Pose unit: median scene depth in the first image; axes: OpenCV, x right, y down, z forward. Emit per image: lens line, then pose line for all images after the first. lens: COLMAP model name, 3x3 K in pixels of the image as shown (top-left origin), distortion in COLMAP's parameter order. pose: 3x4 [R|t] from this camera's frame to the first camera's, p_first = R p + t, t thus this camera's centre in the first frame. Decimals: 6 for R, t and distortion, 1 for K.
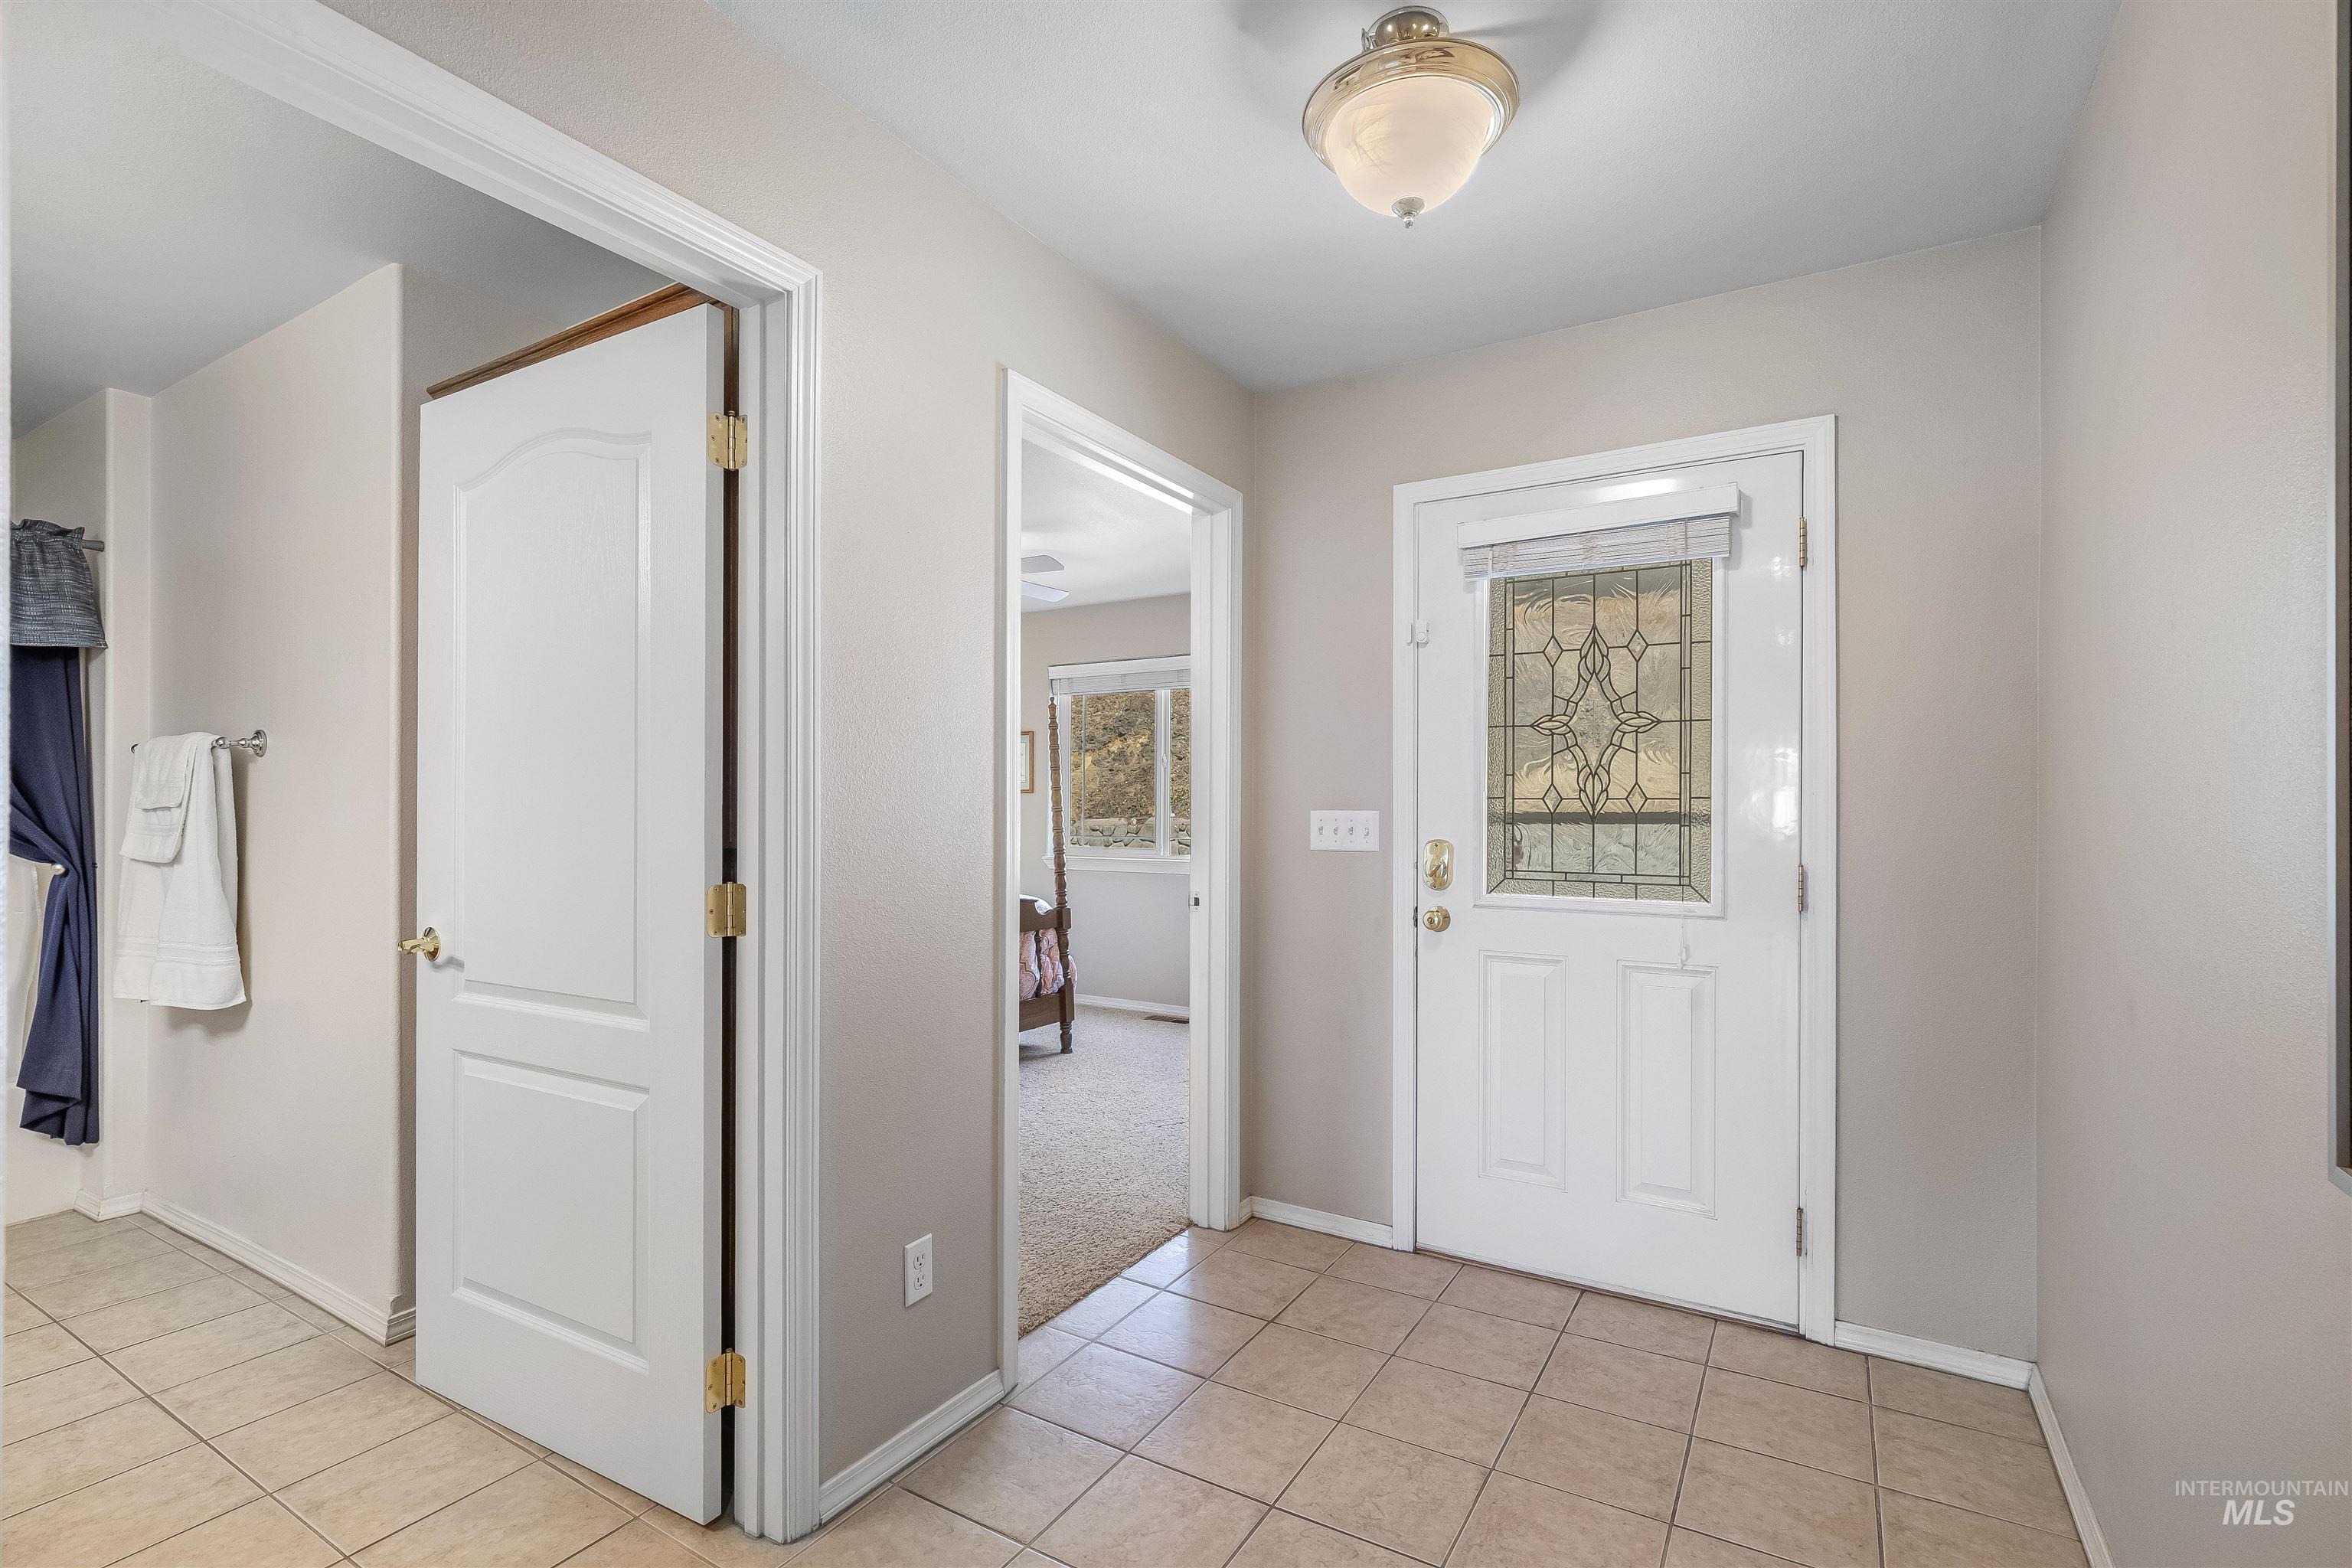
lens RADIAL K [[1069.0, 0, 1177.0], [0, 1069.0, 789.6], [0, 0, 1]] dist [-0.001085, 0.000661]
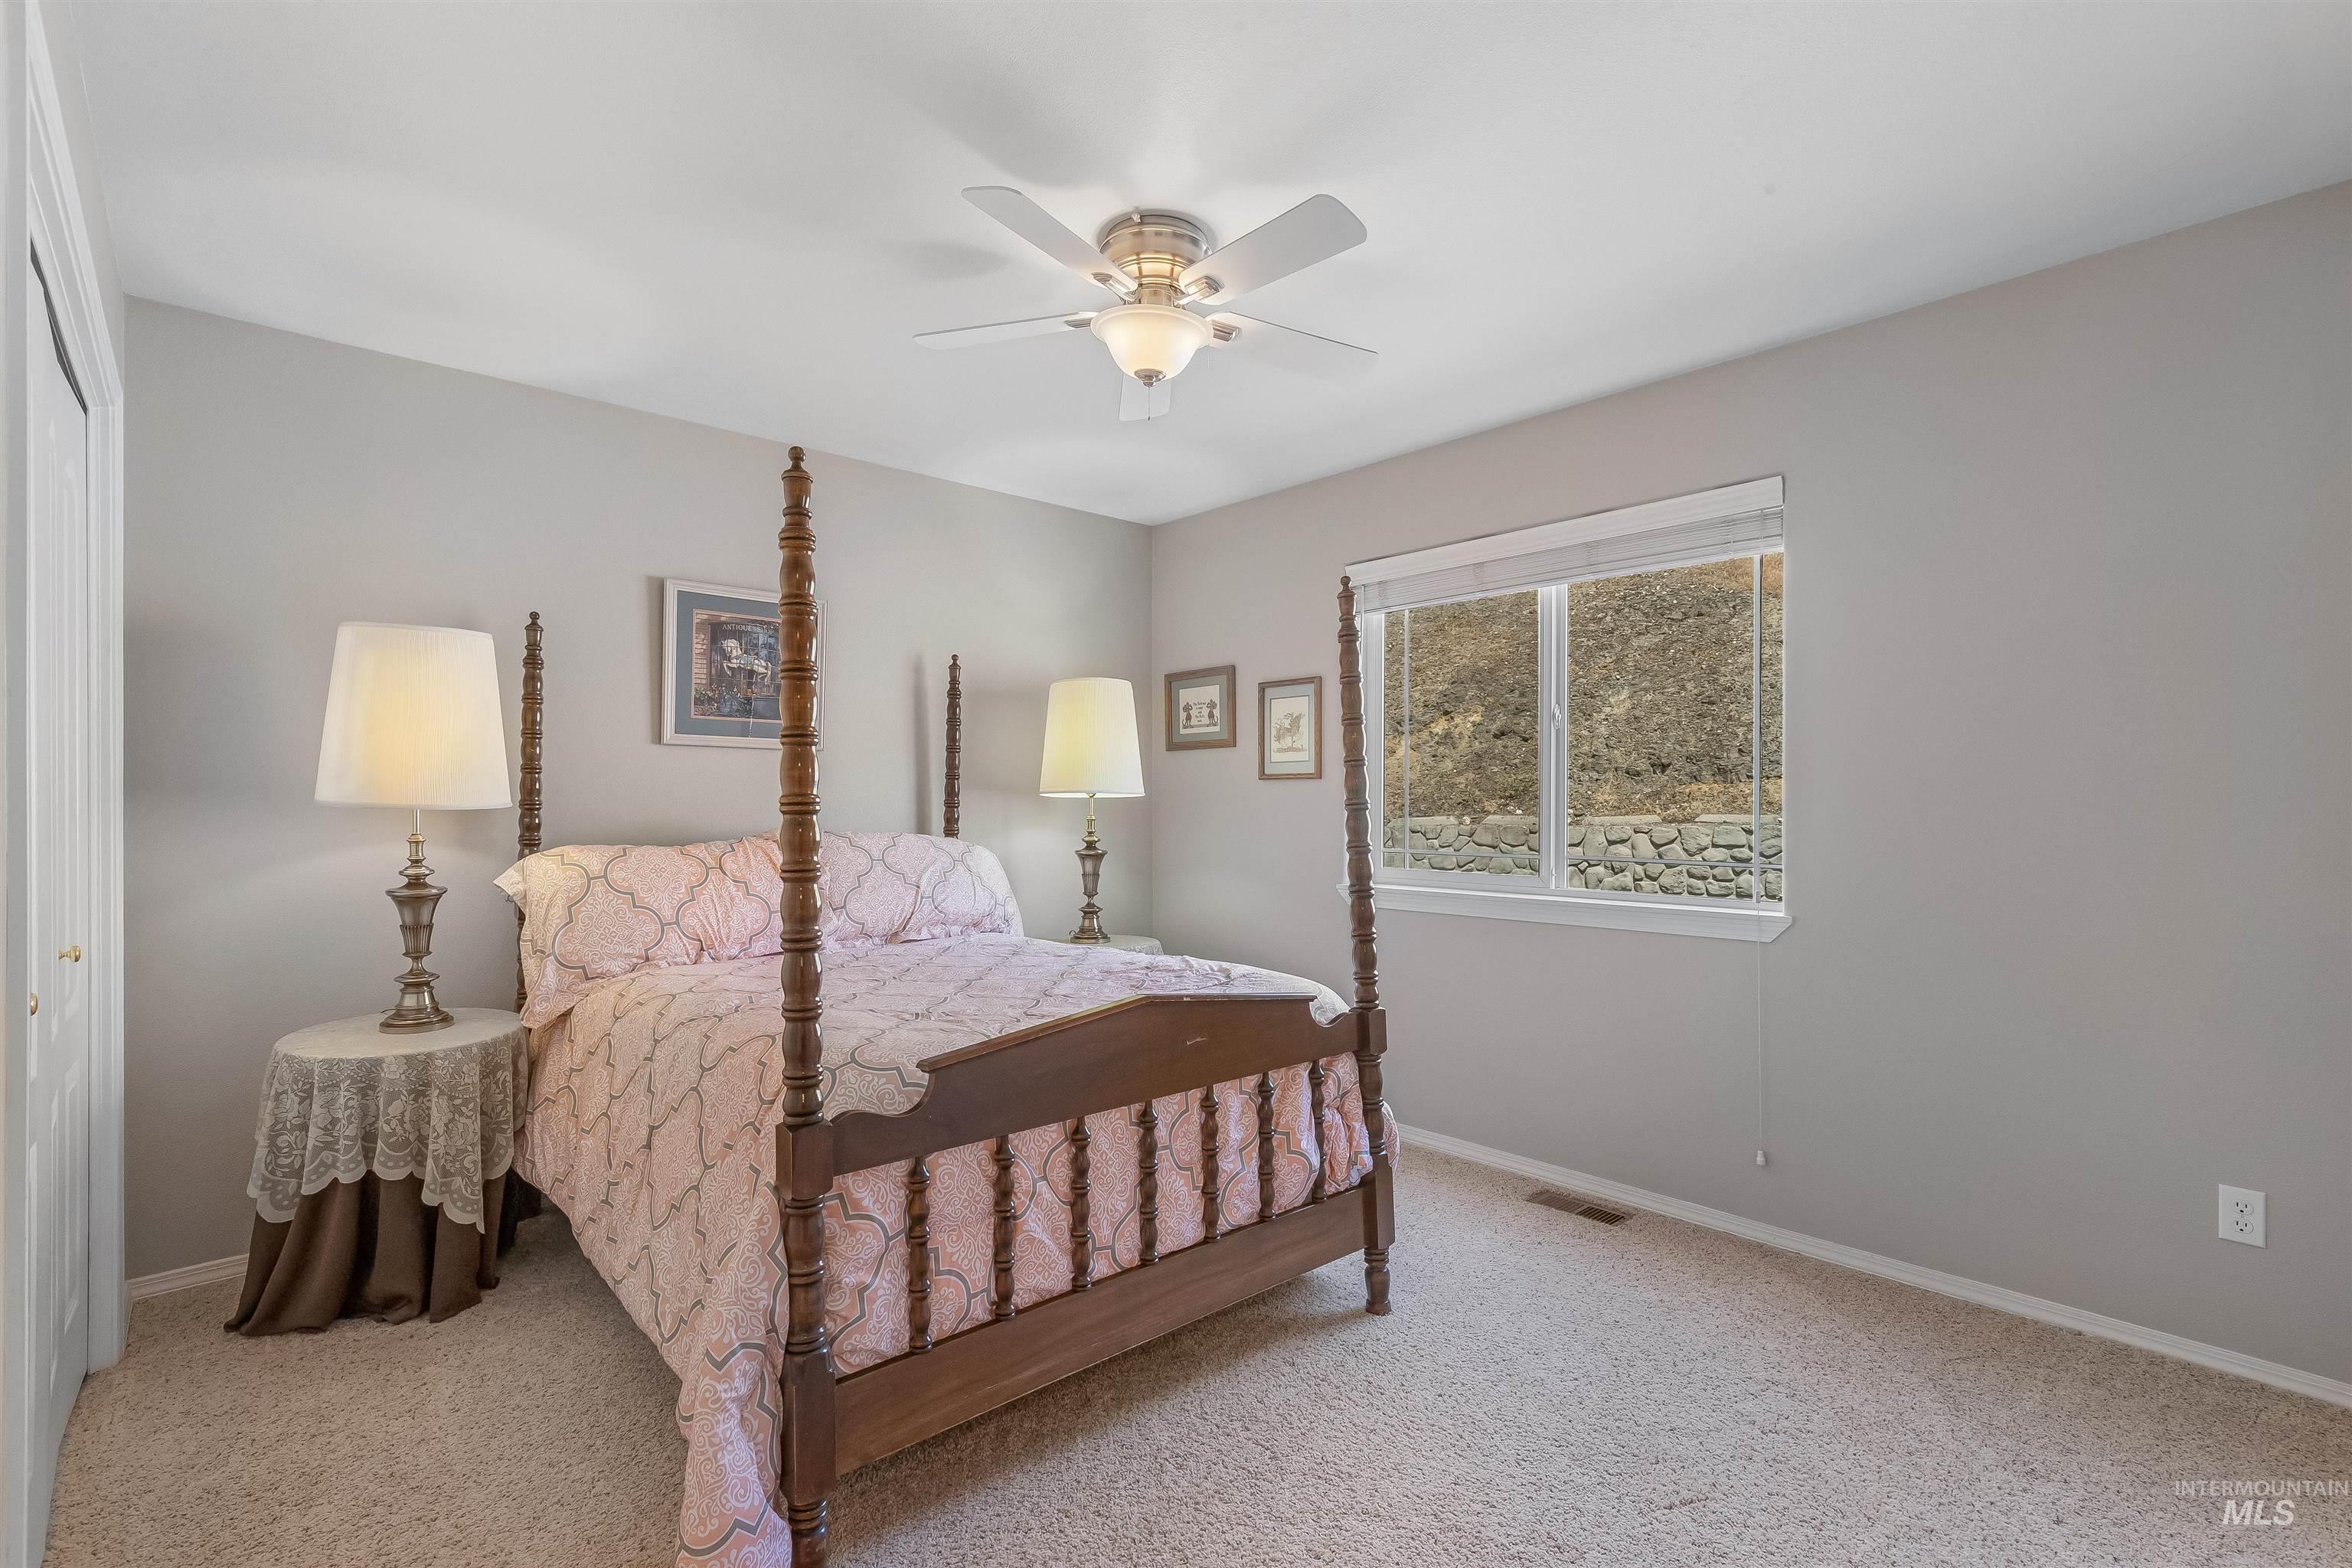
lens RADIAL K [[1069.0, 0, 1177.0], [0, 1069.0, 789.6], [0, 0, 1]] dist [-0.001085, 0.000661]
pose [[0.958290, -0.003582, -0.285777, -0.049762], [0.004753, 0.999983, 0.003406, 0.009374], [0.285760, -0.004623, 0.958290, 0.492858]]
